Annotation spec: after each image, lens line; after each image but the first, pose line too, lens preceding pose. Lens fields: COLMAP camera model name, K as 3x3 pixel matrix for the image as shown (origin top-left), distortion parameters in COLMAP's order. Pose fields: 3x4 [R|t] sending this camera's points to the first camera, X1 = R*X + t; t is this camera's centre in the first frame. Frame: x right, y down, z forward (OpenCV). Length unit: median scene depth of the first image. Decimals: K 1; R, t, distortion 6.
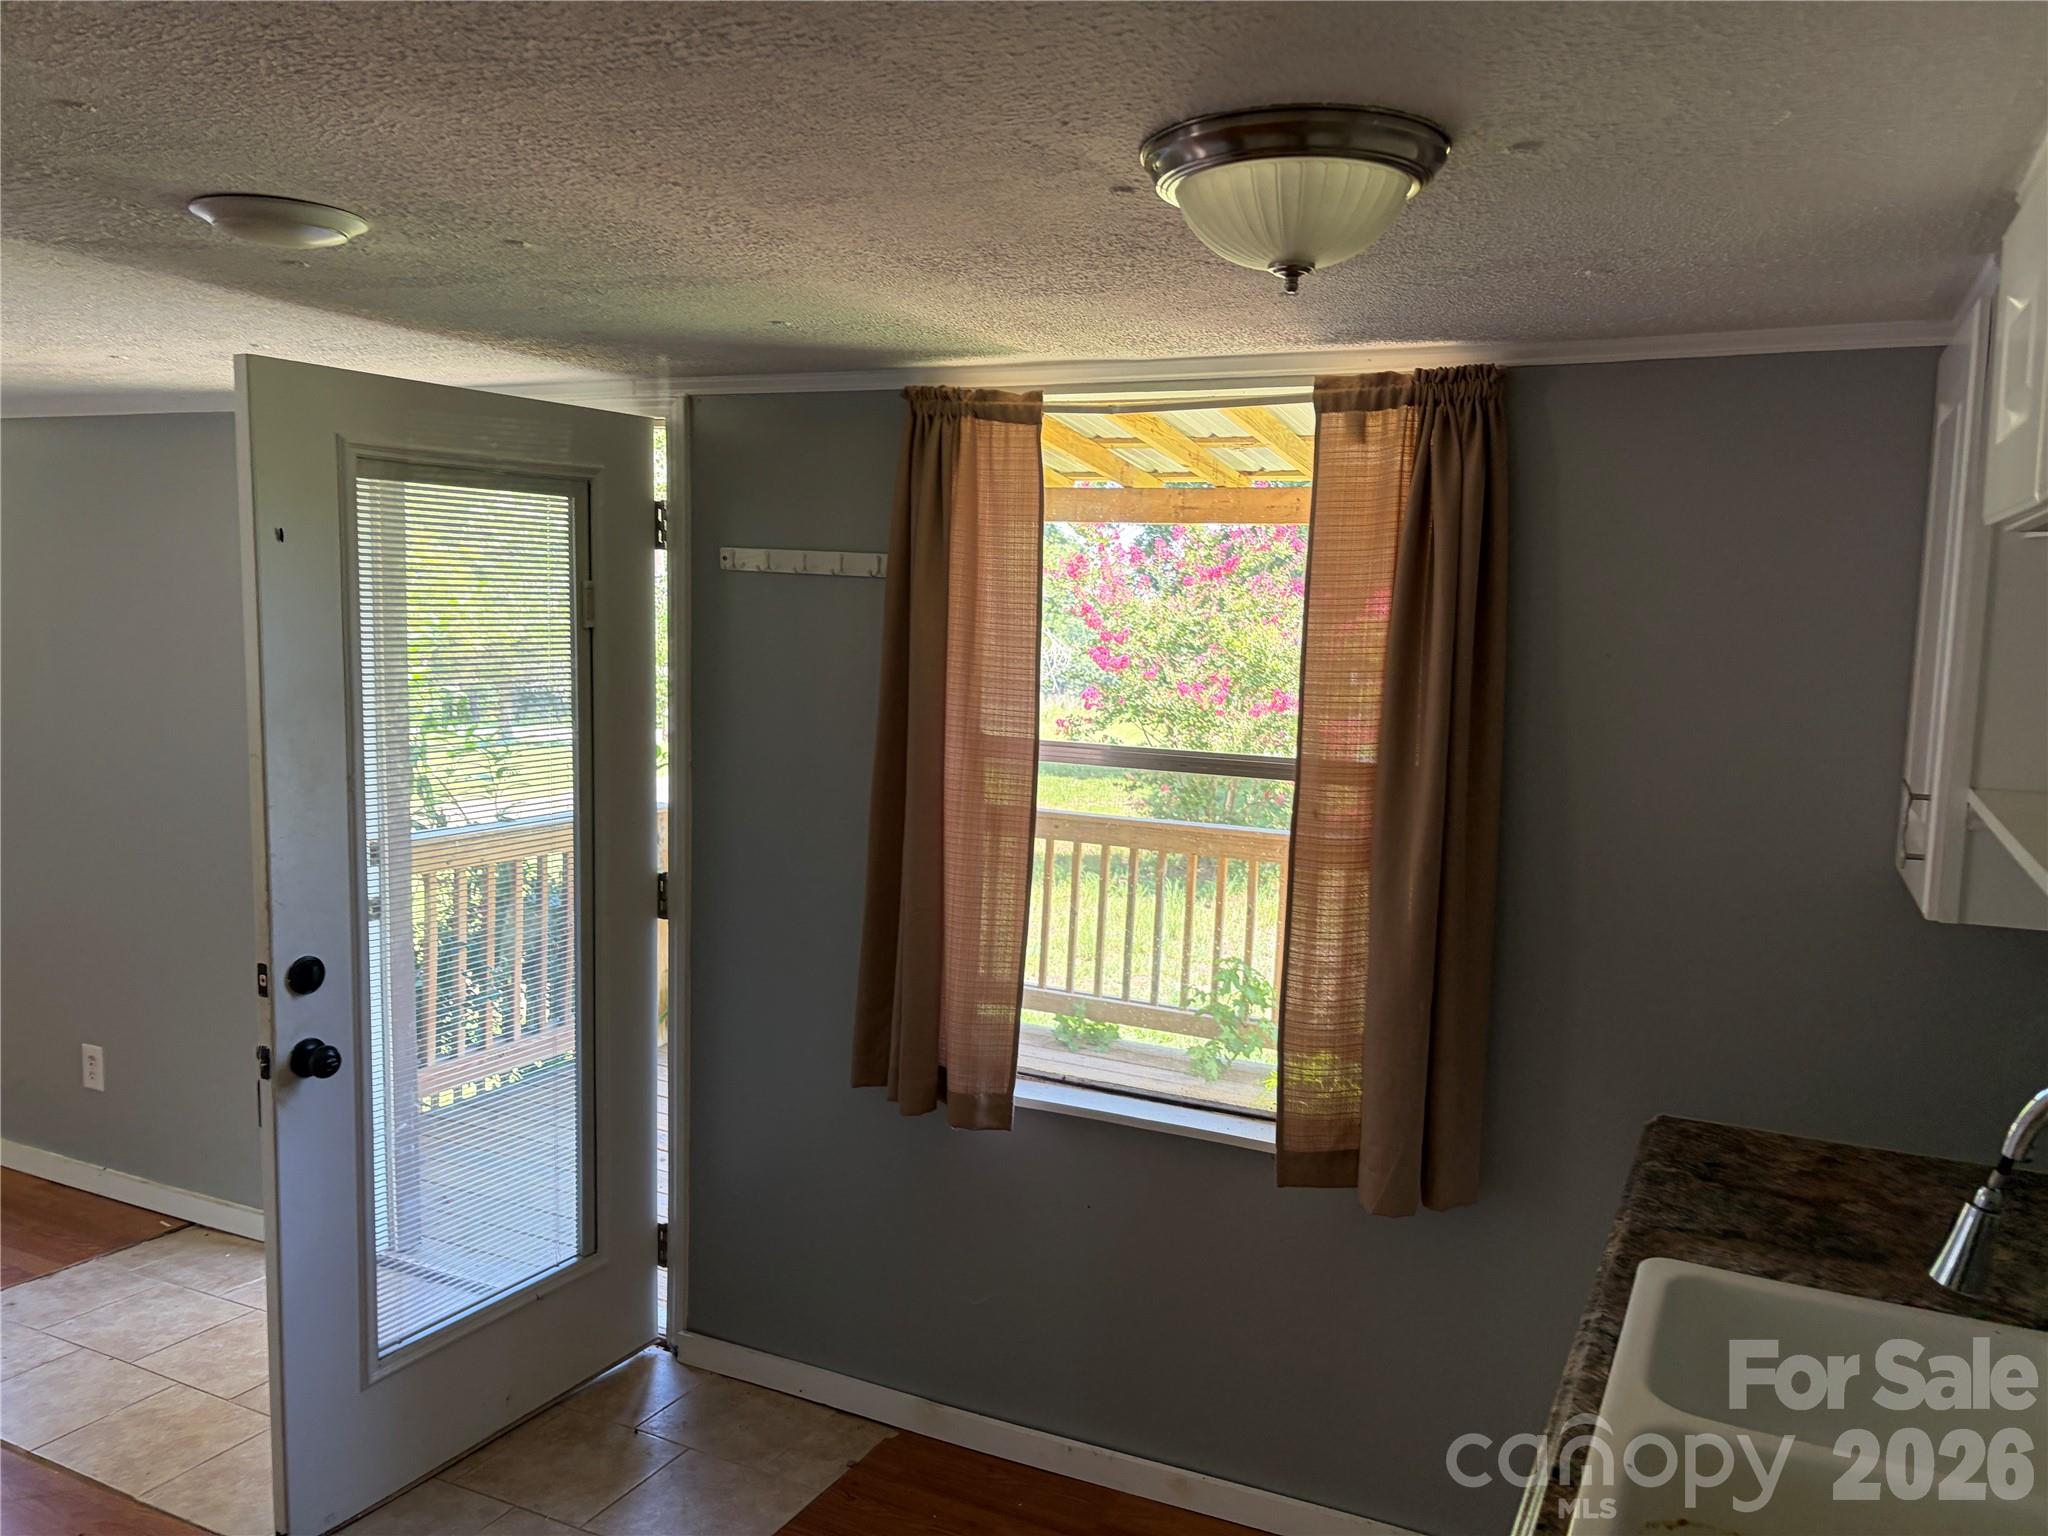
lens RADIAL K [[1551.1, 0, 1034.1], [0, 1551.1, 767.6], [0, 0, 1]] dist [0.043810, -0.039182]
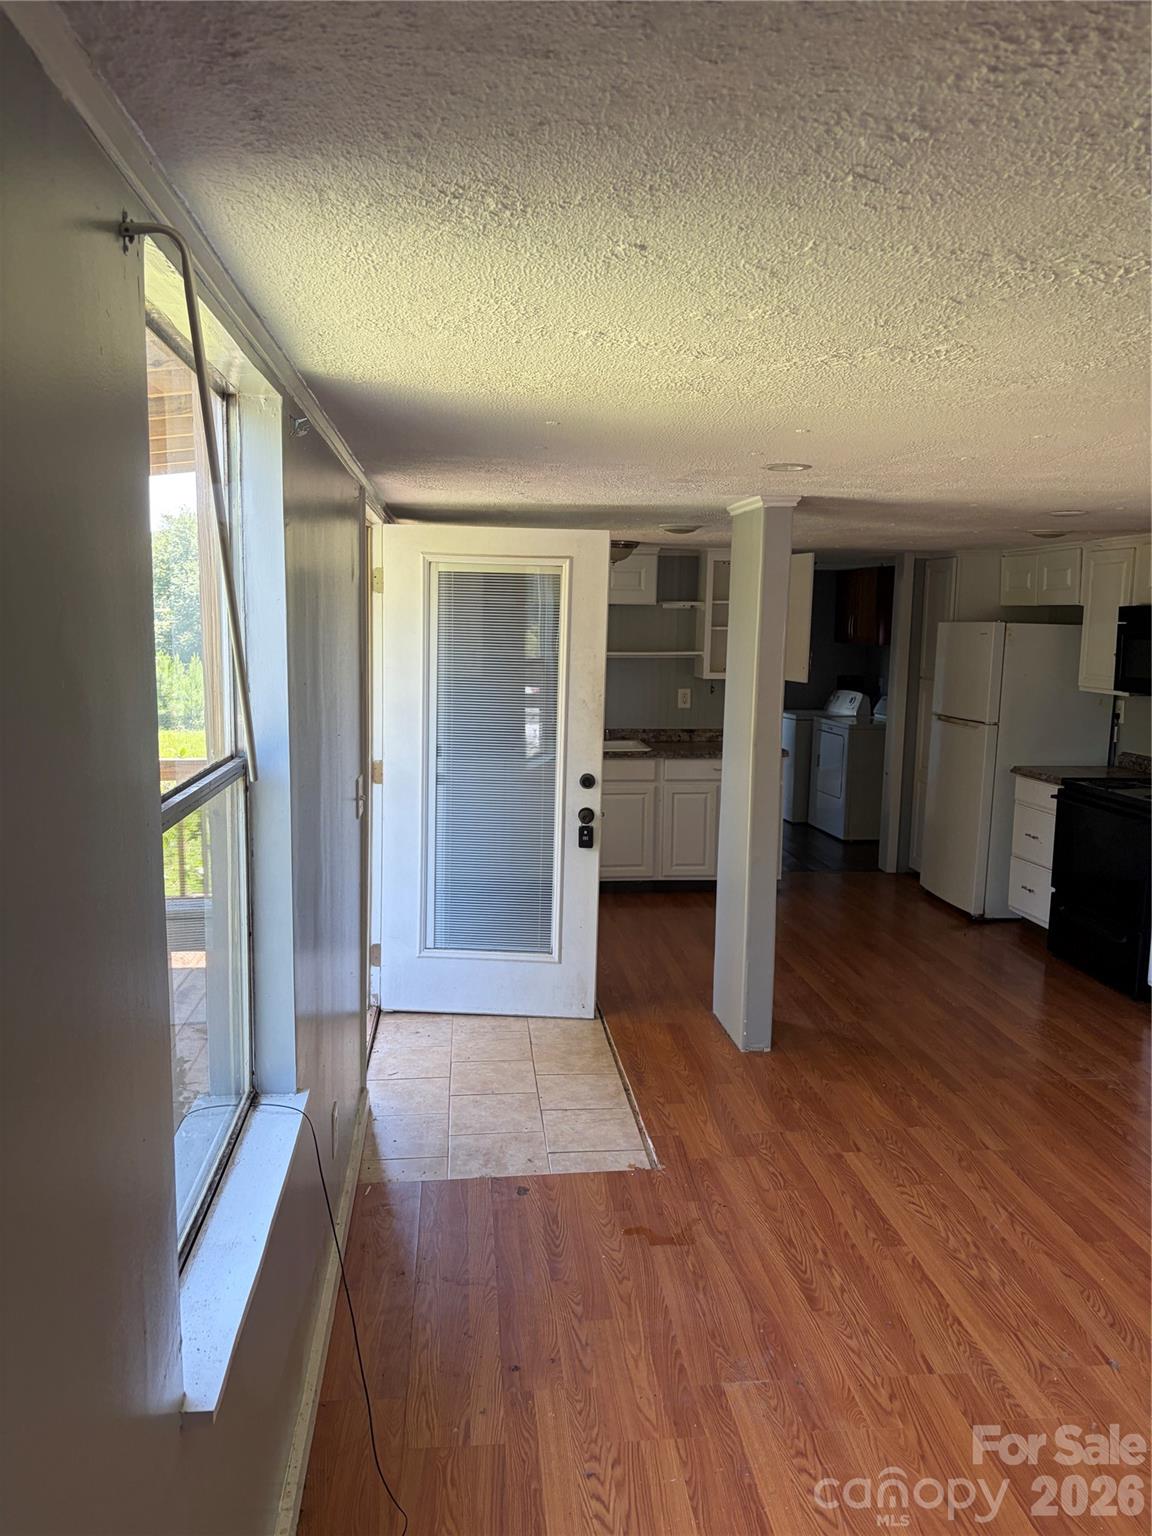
lens RADIAL K [[1163.3, 0, 548.0], [0, 1163.3, 780.8], [0, 0, 1]] dist [0.043810, -0.039182]
pose [[-0.504360, -0.153767, 0.849692, -1.778584], [0.060772, 0.975256, 0.212563, -0.229240], [-0.861352, 0.158845, -0.482535, 1.726992]]
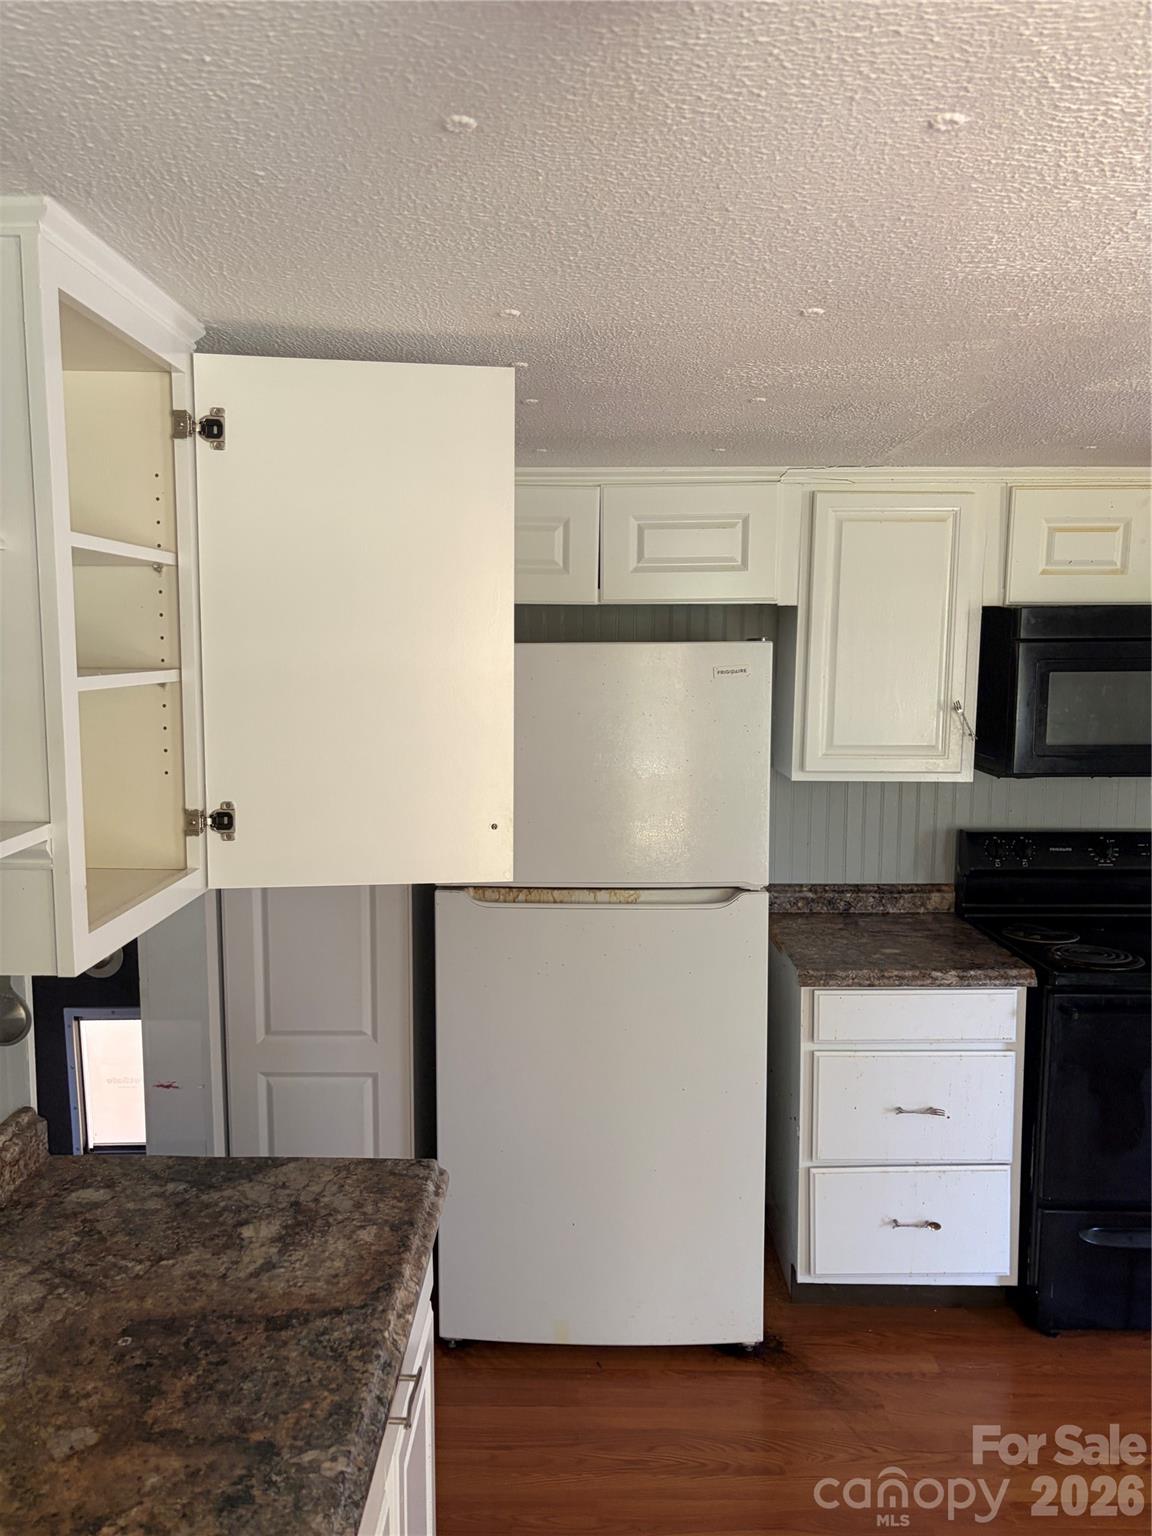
lens RADIAL K [[1163.3, 0, 559.0], [0, 1163.3, 774.5], [0, 0, 1]] dist [0.043810, -0.039182]
pose [[-0.909367, 0.015619, -0.415702, 0.230546], [-0.069063, 0.979759, 0.187891, -0.057859], [0.410222, 0.199572, -0.889881, 0.641017]]
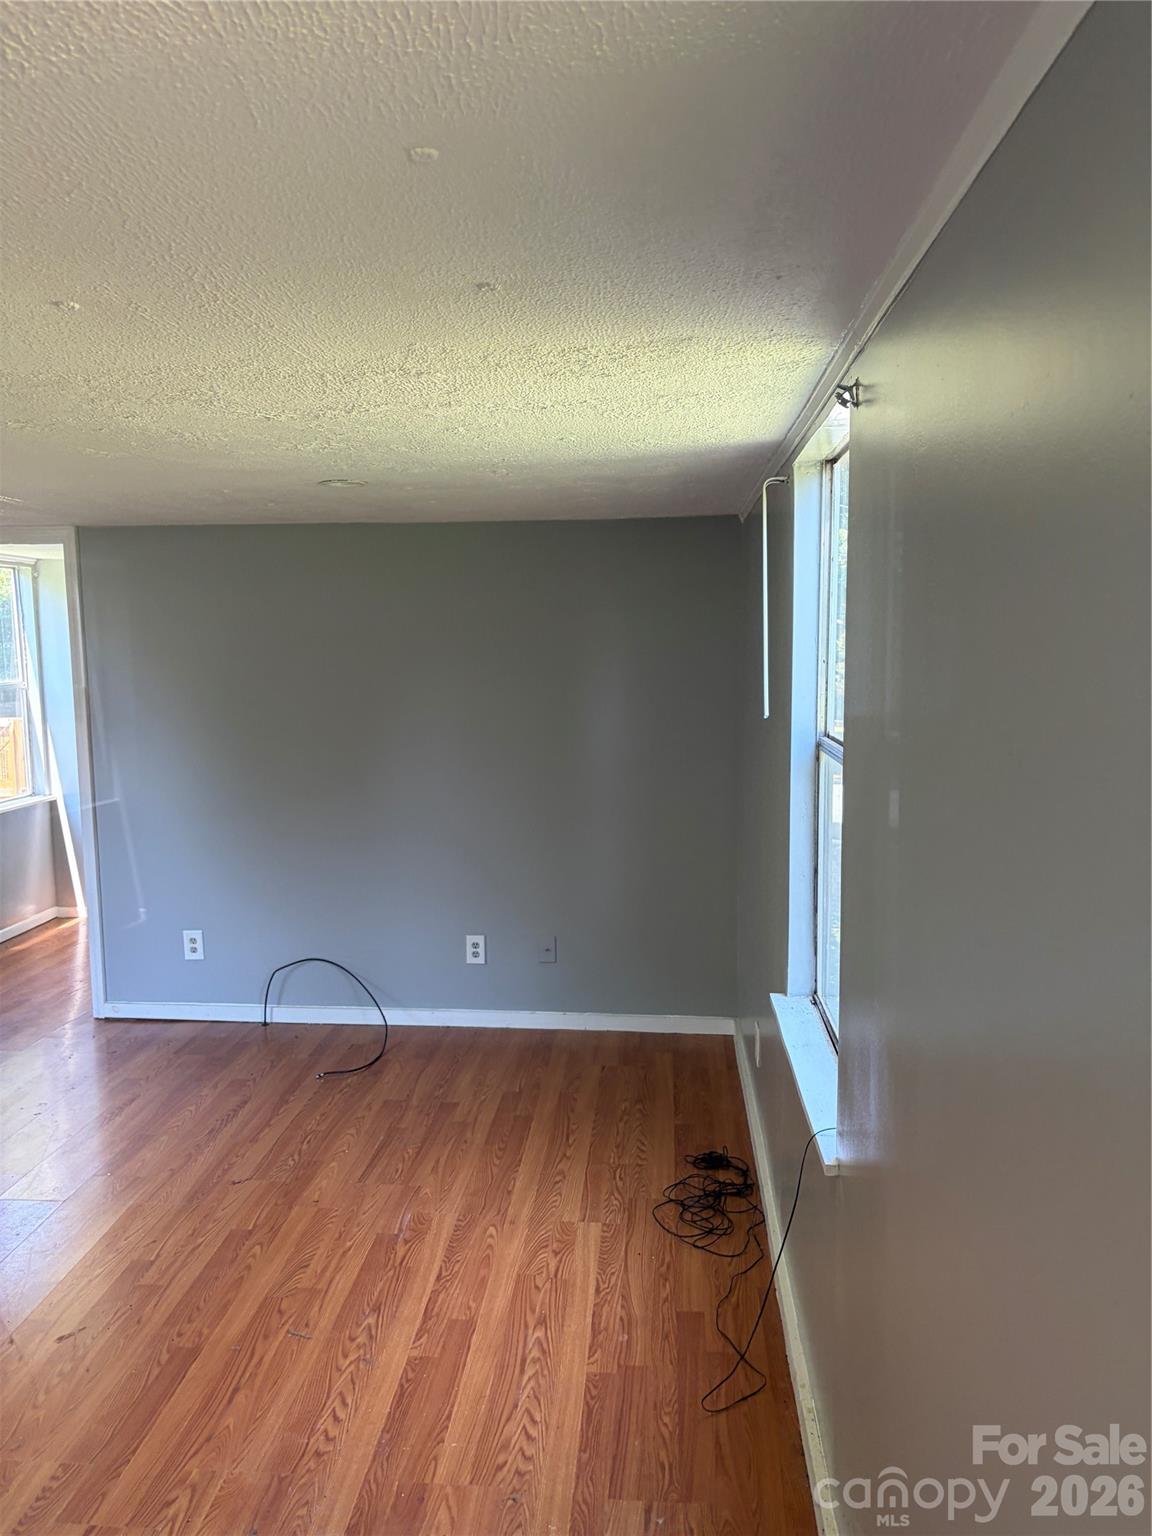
lens RADIAL K [[1163.3, 0, 561.9], [0, 1163.3, 768.7], [0, 0, 1]] dist [0.043810, -0.039182]
pose [[0.359206, 0.067420, -0.930820, -0.485174], [-0.069495, 0.996550, 0.045363, -0.121123], [0.930667, 0.048393, 0.362652, 1.109921]]
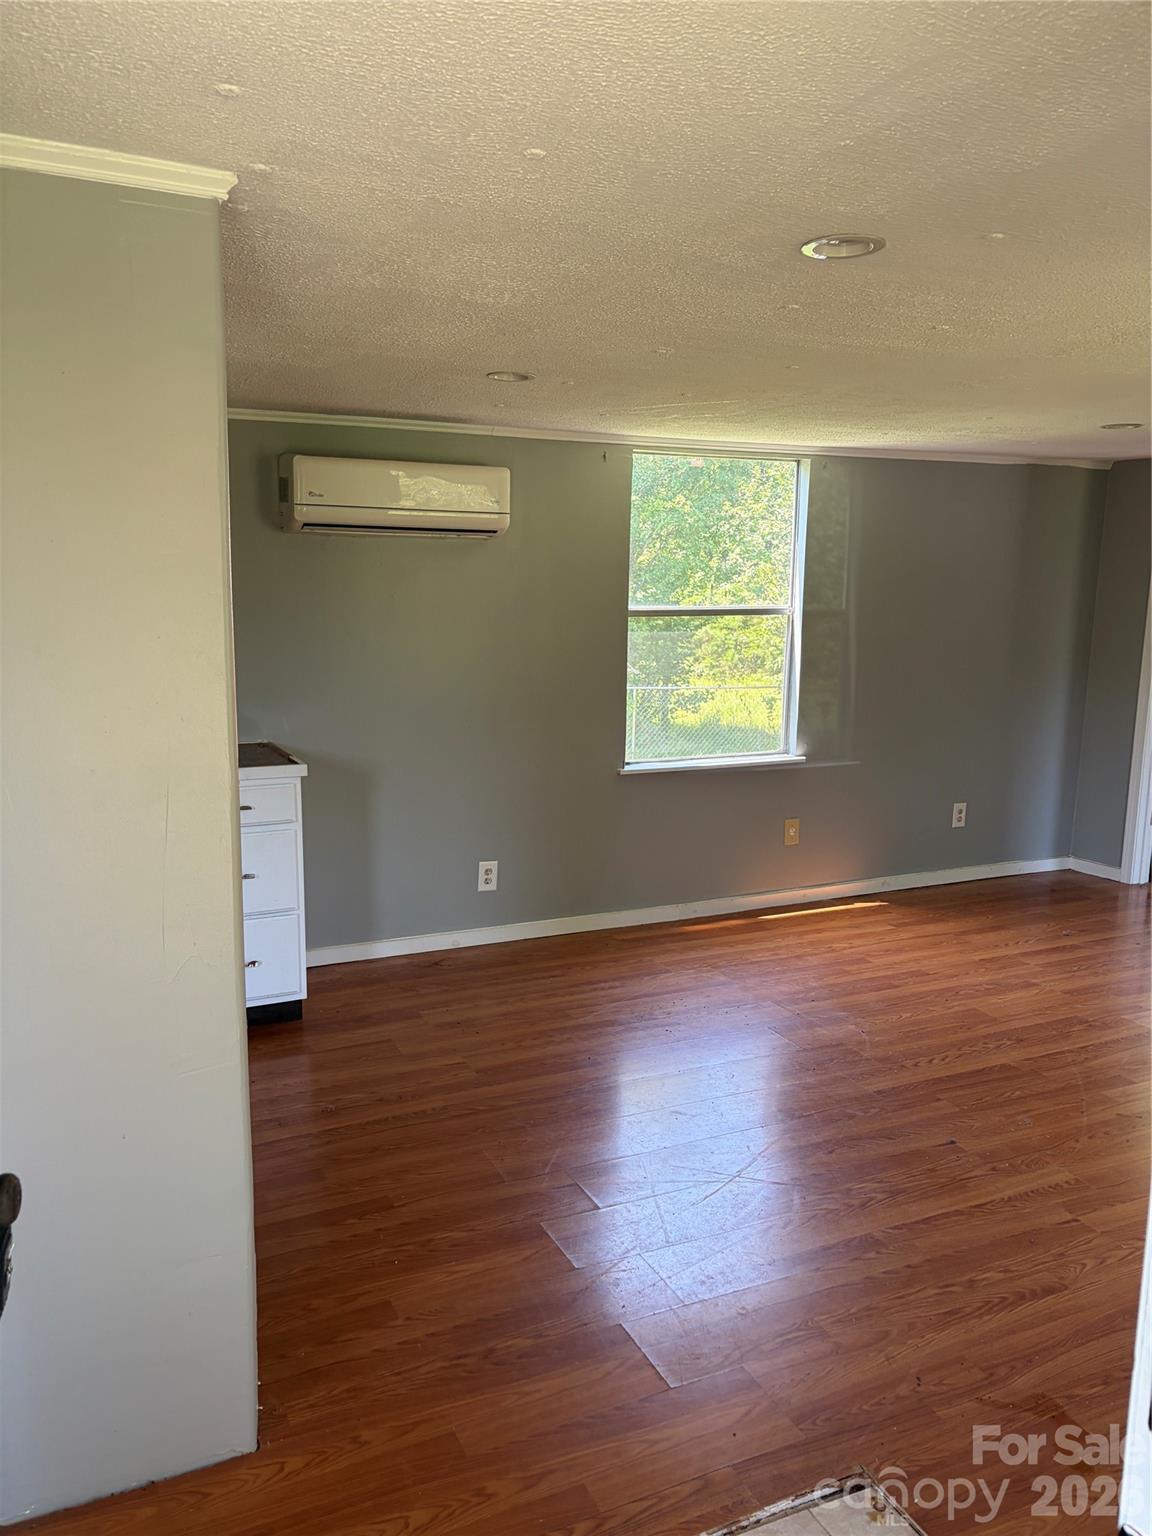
lens RADIAL K [[1163.3, 0, 561.7], [0, 1163.3, 775.9], [0, 0, 1]] dist [0.043810, -0.039182]
pose [[-0.630376, 0.092724, -0.770733, -0.269521], [-0.112151, 0.971547, 0.208611, -0.101044], [0.768146, 0.217942, -0.602040, 1.302655]]
